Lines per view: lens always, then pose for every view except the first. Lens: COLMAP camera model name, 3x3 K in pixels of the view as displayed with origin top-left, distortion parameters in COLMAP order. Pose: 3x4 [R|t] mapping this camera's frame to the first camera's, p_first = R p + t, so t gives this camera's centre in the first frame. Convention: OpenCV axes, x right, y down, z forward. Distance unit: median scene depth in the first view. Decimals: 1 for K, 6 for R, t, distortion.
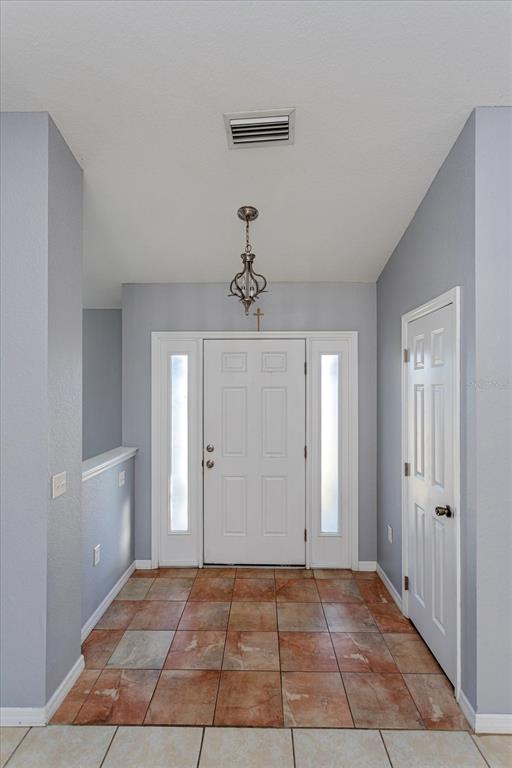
lens RADIAL K [[366.4, 0, 256.0], [0, 366.4, 384.0], [0, 0, 1]] dist [0.000975, 0.000450]
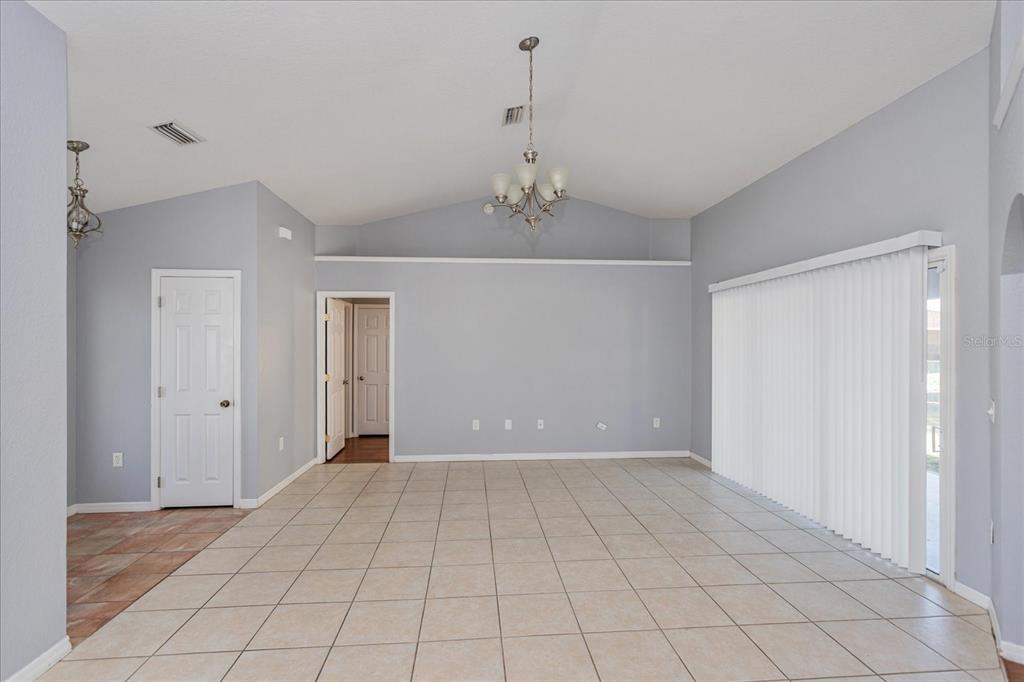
lens RADIAL K [[481.9, 0, 511.9], [0, 481.9, 344.1], [0, 0, 1]] dist [0.000577, 0.000403]
pose [[-0.104288, 0.000560, 0.994547, -1.578819], [-0.004541, 0.999989, -0.001040, 0.072410], [-0.994537, -0.004625, -0.104284, -0.038728]]
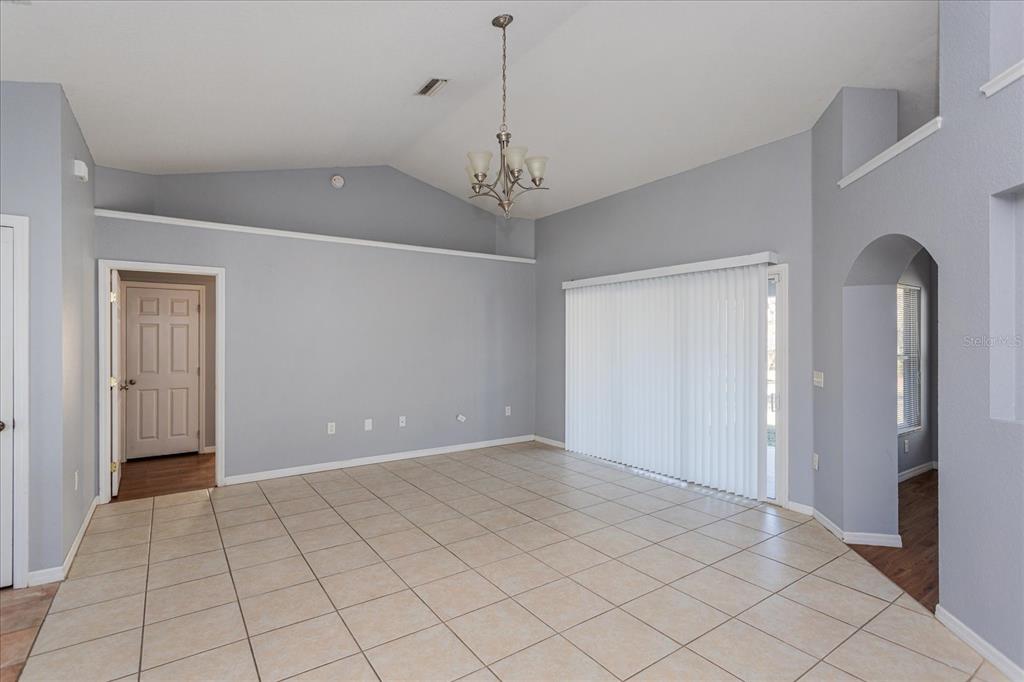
lens RADIAL K [[488.6, 0, 512.5], [0, 488.6, 338.8], [0, 0, 1]] dist [0.000975, 0.000450]
pose [[-0.589301, 0.000767, 0.807913, -1.298550], [-0.003224, 0.999989, -0.003301, 0.093666], [-0.807907, -0.004550, -0.589293, 0.582314]]
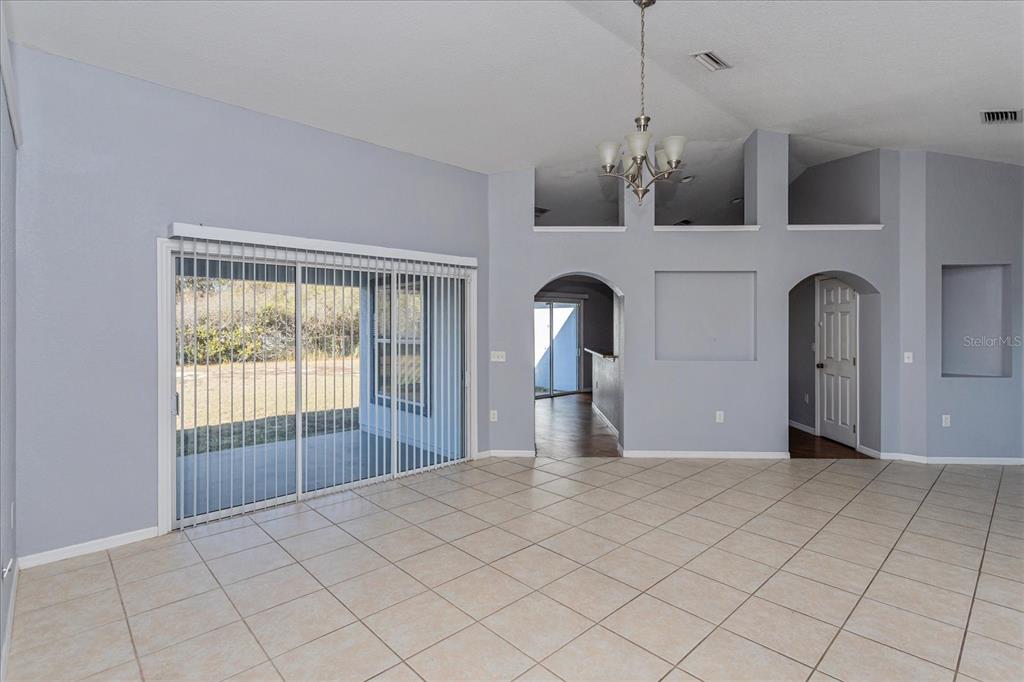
lens RADIAL K [[498.7, 0, 513.4], [0, 498.7, 320.5], [0, 0, 1]] dist [0.001872, 0.000449]
pose [[-0.714616, -0.004002, -0.699506, 1.150364], [0.002983, 0.999957, -0.008769, 0.076847], [0.699511, -0.008353, -0.714573, 0.515512]]
